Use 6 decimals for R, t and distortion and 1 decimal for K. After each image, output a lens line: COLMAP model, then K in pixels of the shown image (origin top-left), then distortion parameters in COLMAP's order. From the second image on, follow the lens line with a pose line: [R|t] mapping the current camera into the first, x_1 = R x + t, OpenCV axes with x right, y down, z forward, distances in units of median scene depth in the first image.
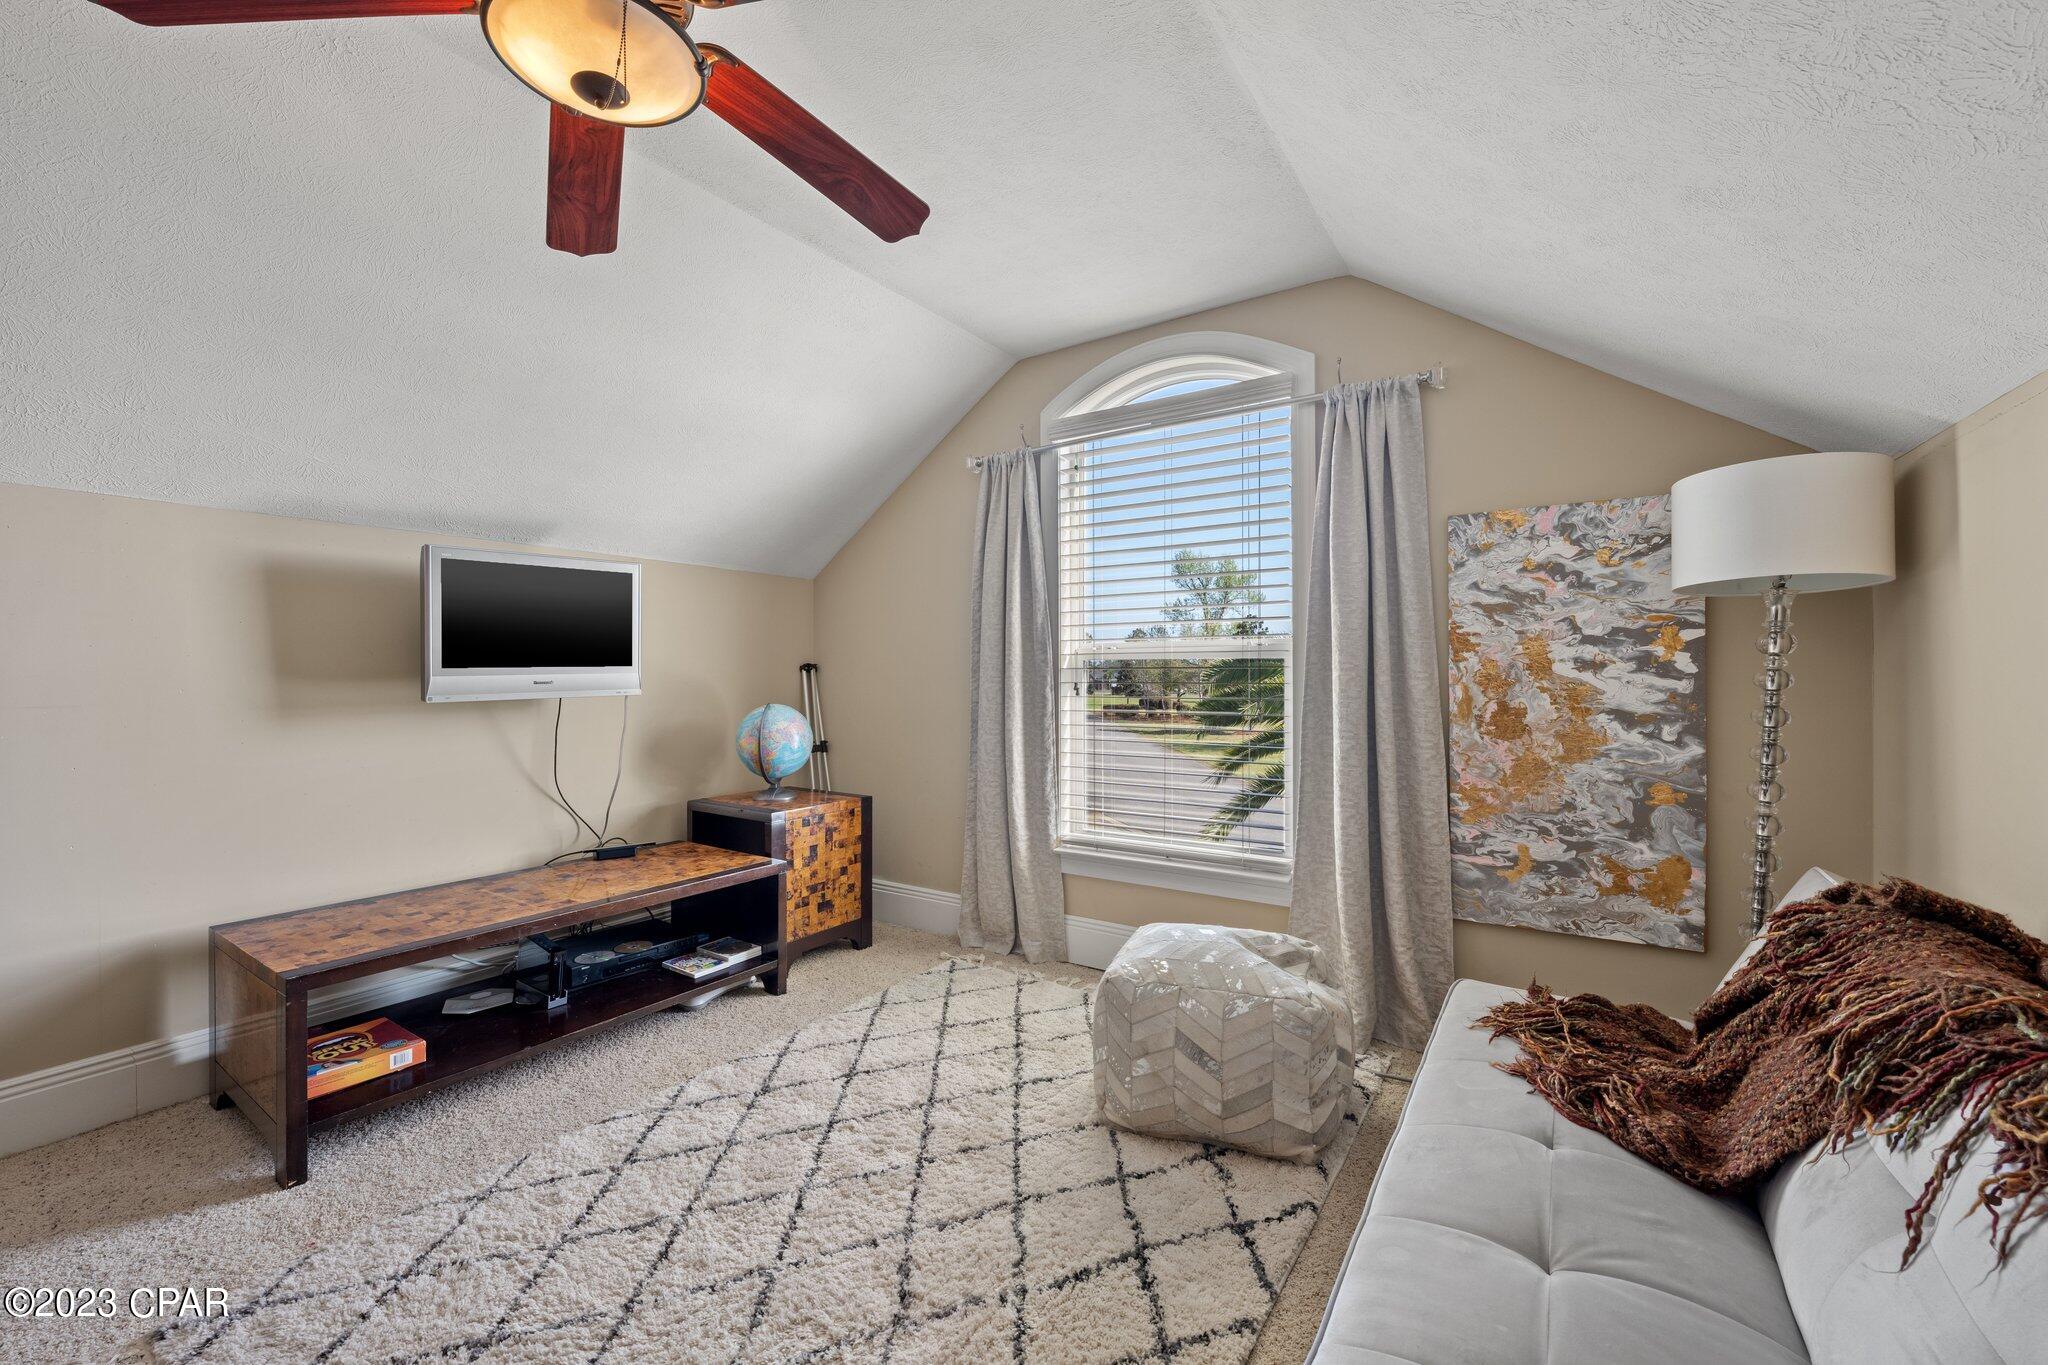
lens RADIAL K [[837.7, 0, 1025.6], [0, 837.7, 677.4], [0, 0, 1]] dist [-0.001256, -0.000066]
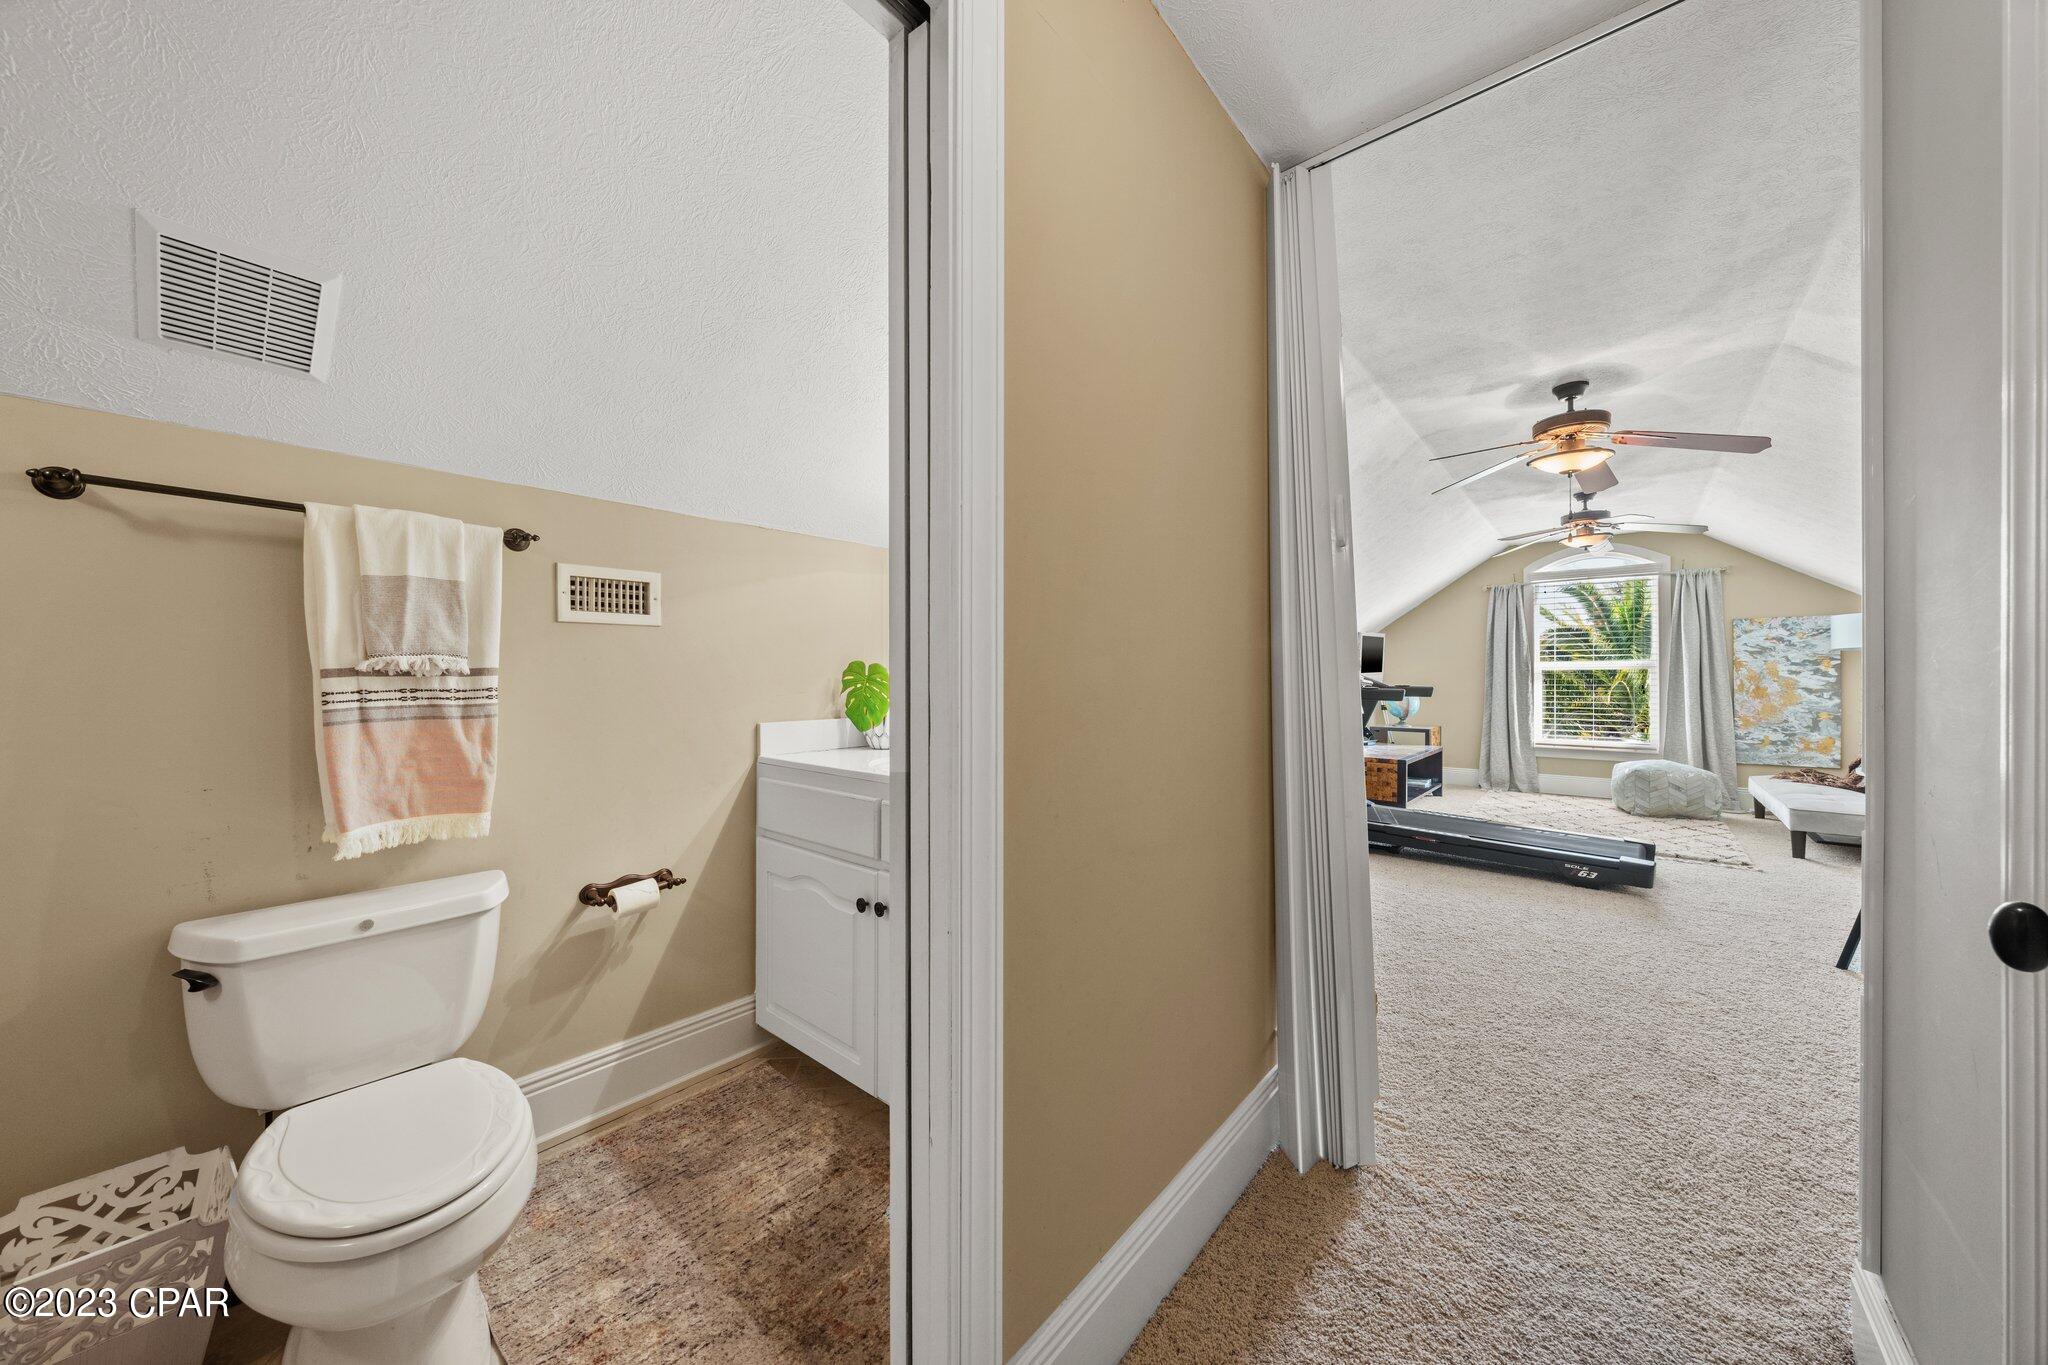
lens RADIAL K [[714.7, 0, 1028.5], [0, 714.7, 677.6], [0, 0, 1]] dist [0.000269, 0.000122]
pose [[0.994470, 0.000226, -0.105020, -1.690136], [-0.000376, 0.999999, -0.001409, 0.007372], [0.105020, 0.001441, 0.994469, -1.729011]]
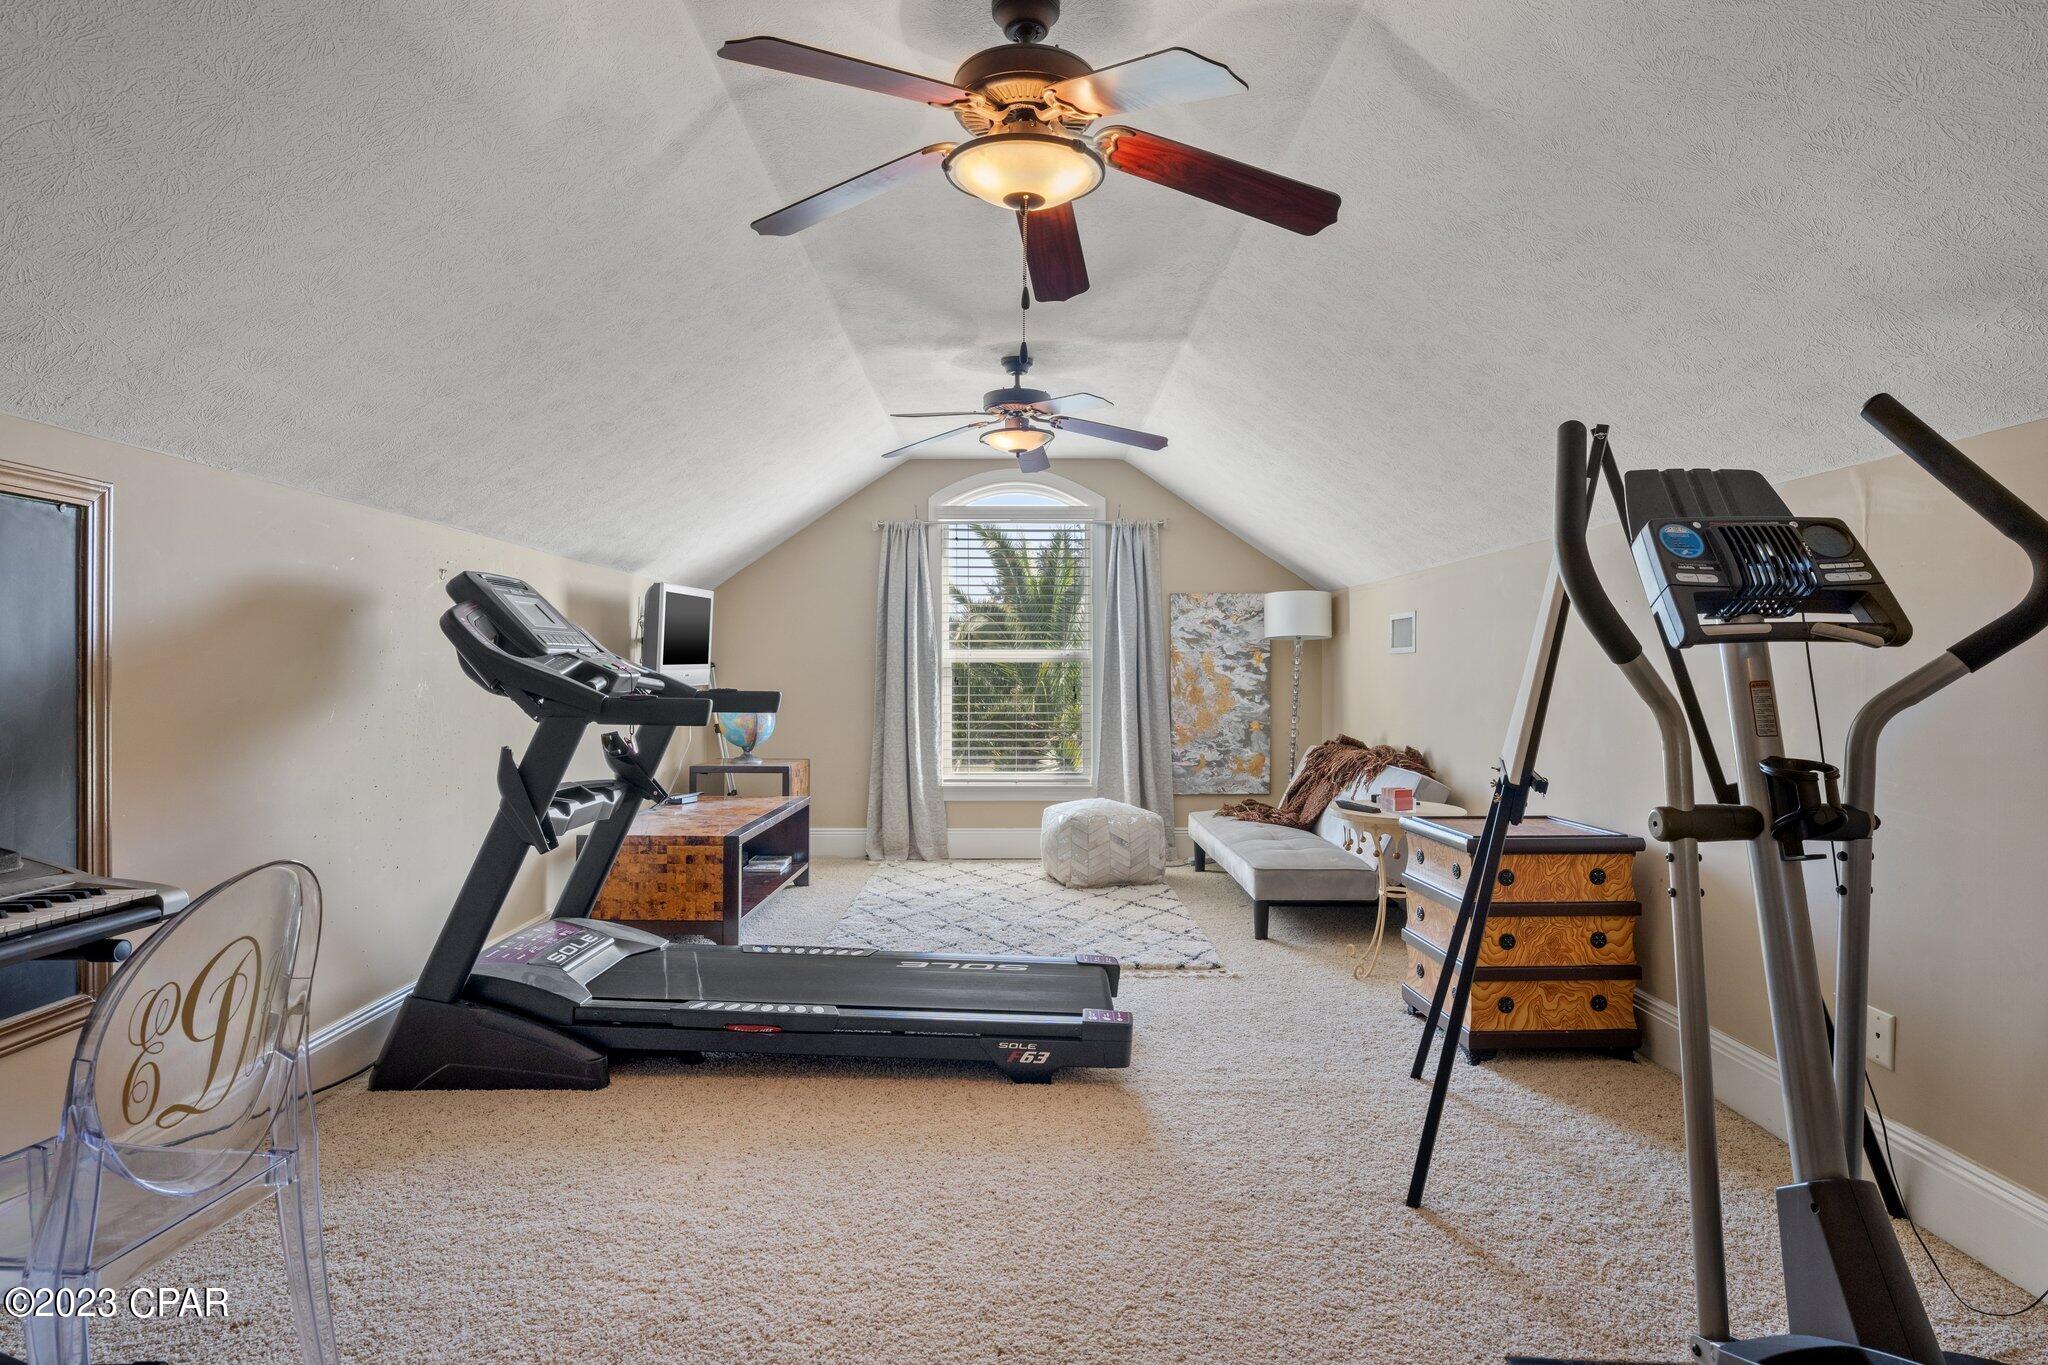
lens RADIAL K [[1090.5, 0, 1031.6], [0, 1090.5, 682.8], [0, 0, 1]] dist [-0.000855, -0.000046]
pose [[0.826791, -0.001983, 0.562506, -1.317303], [-0.000929, 0.999988, 0.004890, 0.009194], [-0.562509, -0.004566, 0.826779, -1.032773]]
